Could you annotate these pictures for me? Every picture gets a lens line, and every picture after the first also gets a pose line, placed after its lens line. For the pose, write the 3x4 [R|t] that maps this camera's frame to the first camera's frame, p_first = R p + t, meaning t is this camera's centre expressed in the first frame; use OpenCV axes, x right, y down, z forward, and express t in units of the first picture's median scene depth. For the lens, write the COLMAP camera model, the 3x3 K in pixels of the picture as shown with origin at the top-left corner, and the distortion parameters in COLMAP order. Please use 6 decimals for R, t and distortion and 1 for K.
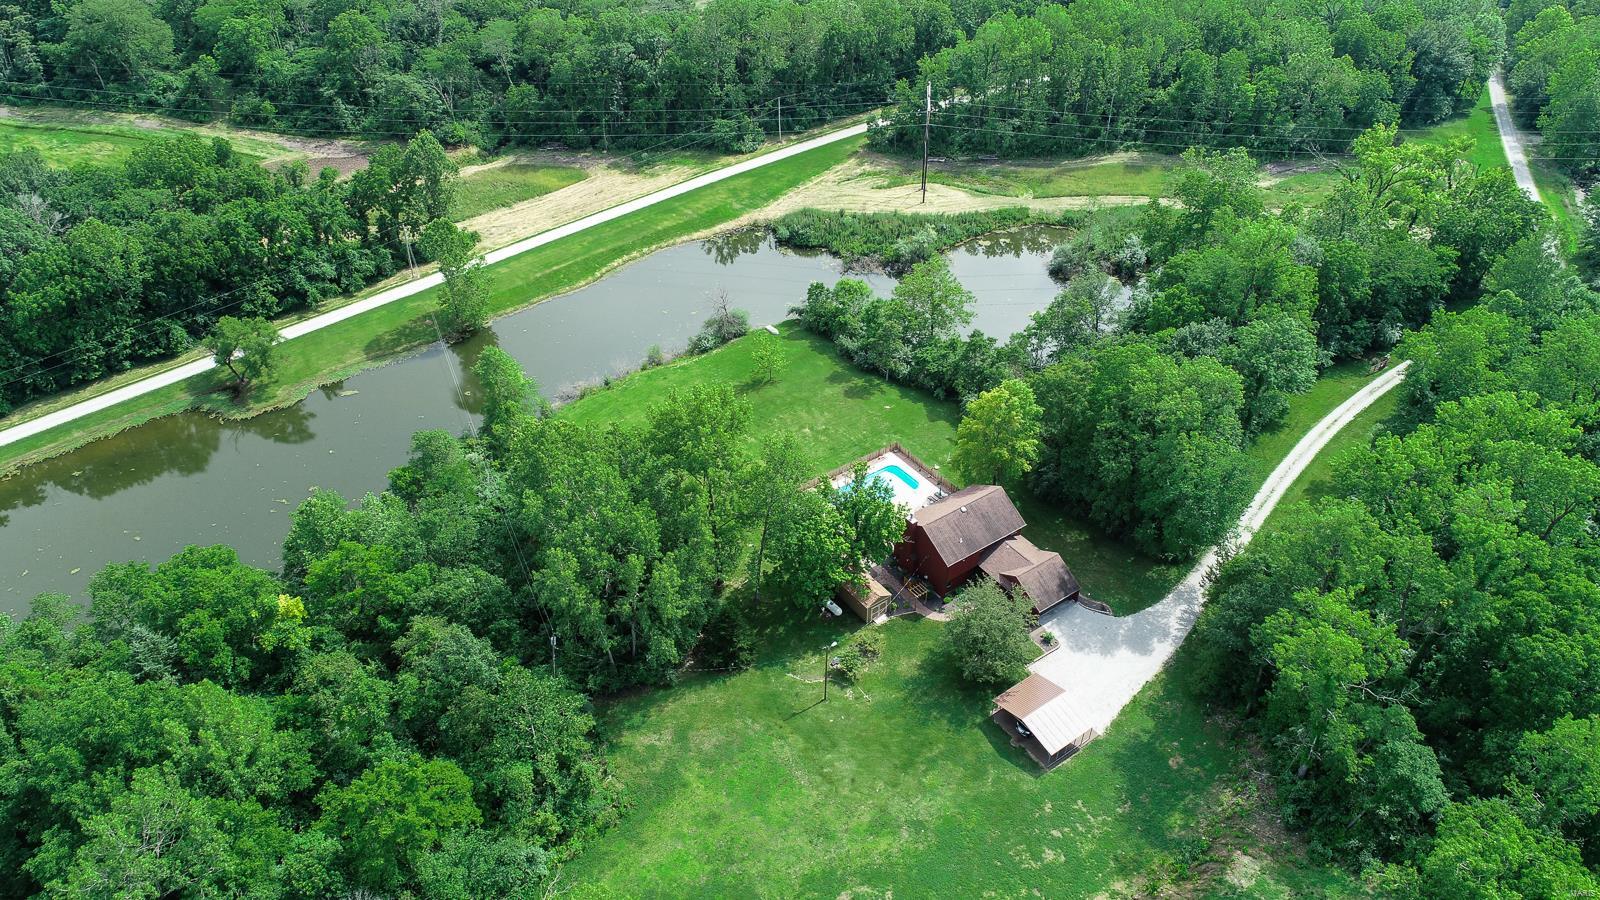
lens RADIAL K [[1073.1, 0, 800.0], [0, 1073.1, 450.0], [0, 0, 1]] dist [-0.002264, 0.002754]
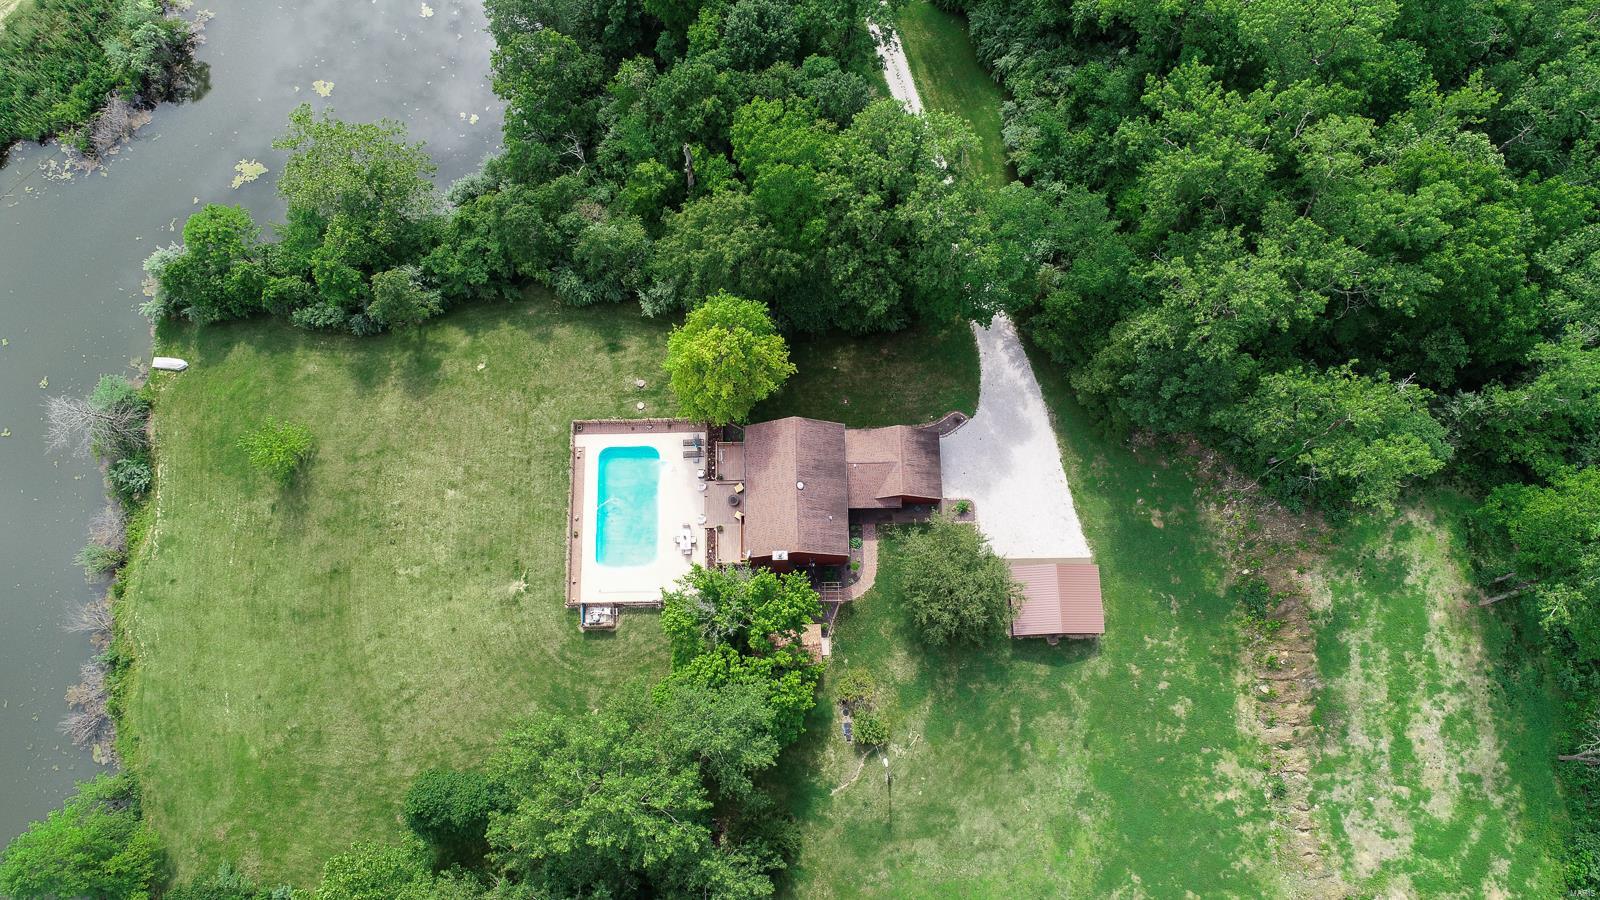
lens RADIAL K [[1073.1, 0, 800.0], [0, 1073.1, 450.0], [0, 0, 1]] dist [-0.002264, 0.002754]
pose [[0.563038, -0.796912, 0.218905, 0.003222], [0.492589, 0.536294, 0.685379, -0.303721], [-0.663584, -0.278065, 0.694504, 0.299387]]
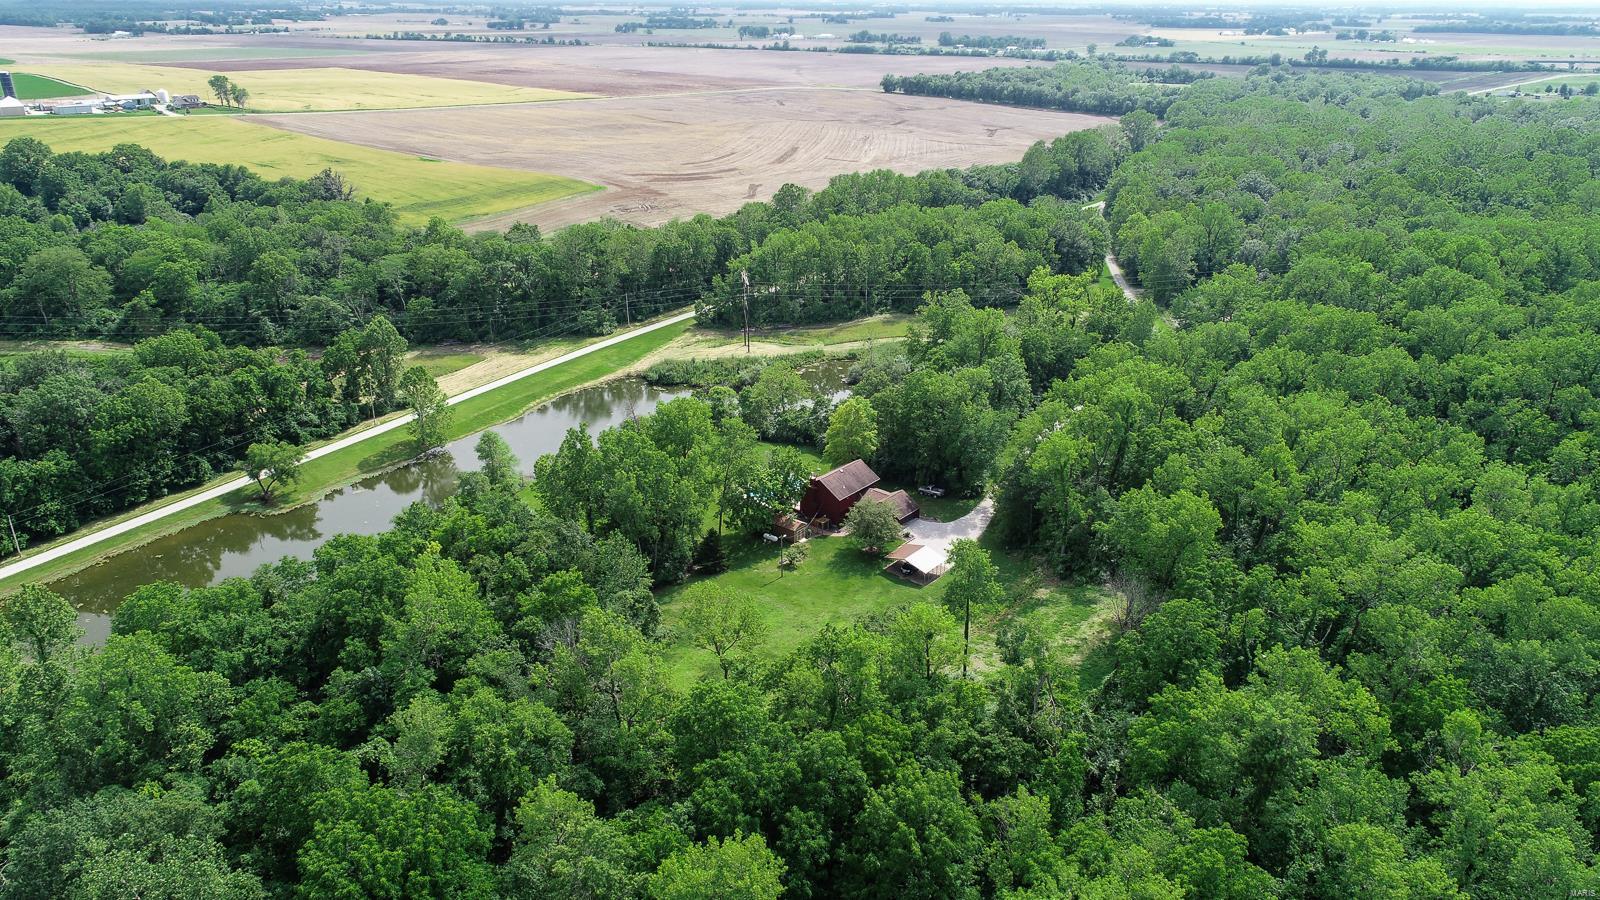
lens RADIAL K [[1073.1, 0, 800.0], [0, 1073.1, 450.0], [0, 0, 1]] dist [-0.002264, 0.002754]
pose [[0.967701, -0.093166, 0.234255, -0.172693], [0.148168, 0.961967, -0.229490, 0.239007], [-0.203965, 0.256787, 0.944700, -0.308779]]
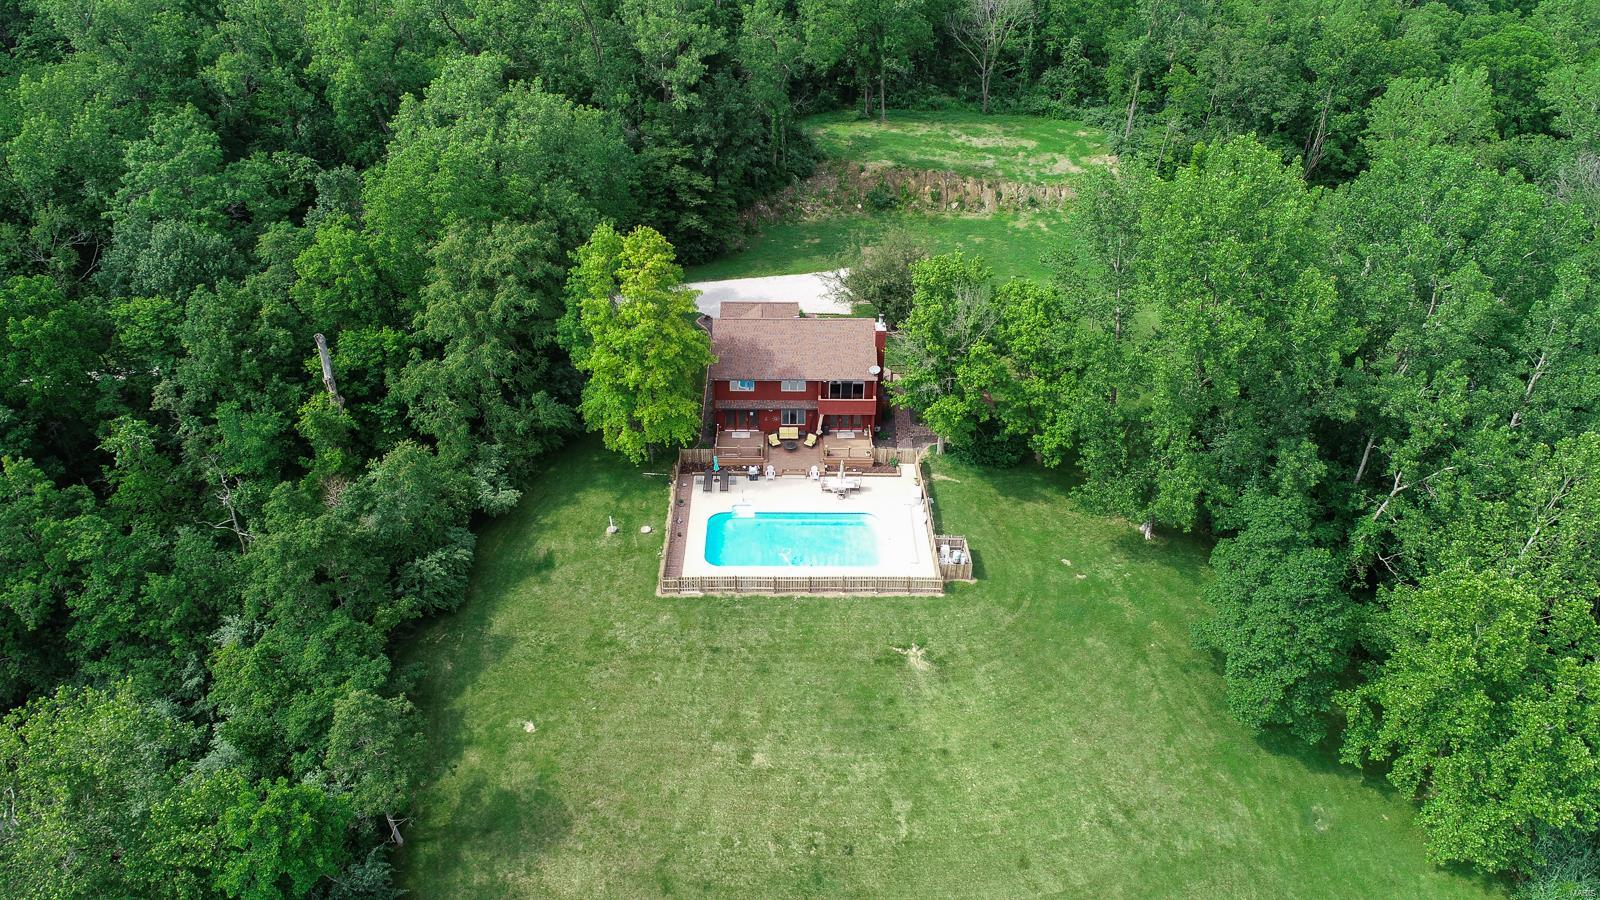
lens RADIAL K [[1073.1, 0, 800.0], [0, 1073.1, 450.0], [0, 0, 1]] dist [-0.002264, 0.002754]
pose [[-0.820183, -0.324364, 0.471262, -0.116733], [0.336692, 0.392307, 0.855998, -0.299470], [-0.462535, 0.860746, -0.212553, 0.759506]]
